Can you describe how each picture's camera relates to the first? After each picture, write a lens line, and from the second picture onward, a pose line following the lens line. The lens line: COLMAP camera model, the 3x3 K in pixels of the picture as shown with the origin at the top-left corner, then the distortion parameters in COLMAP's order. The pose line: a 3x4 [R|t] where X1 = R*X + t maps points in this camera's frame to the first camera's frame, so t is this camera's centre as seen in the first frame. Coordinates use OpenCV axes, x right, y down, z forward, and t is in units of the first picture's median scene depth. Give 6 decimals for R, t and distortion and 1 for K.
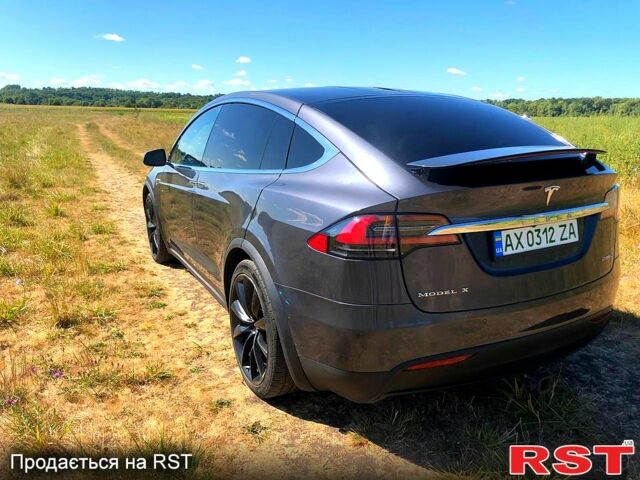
lens RADIAL K [[537.4, 0, 320.0], [0, 537.4, 240.0], [0, 0, 1]] dist [0.006909, 0.012715]
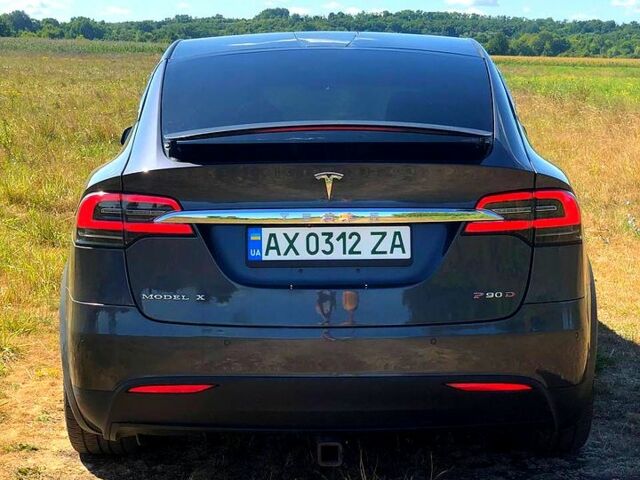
lens RADIAL K [[1358.3, 0, 320.0], [0, 1358.3, 240.0], [0, 0, 1]] dist [0.010416, 0.612207]
pose [[0.874392, 0.071063, -0.479989, 1.265060], [-0.121193, 0.989850, -0.074227, 0.126274], [0.469842, 0.123075, 0.874129, -0.603554]]
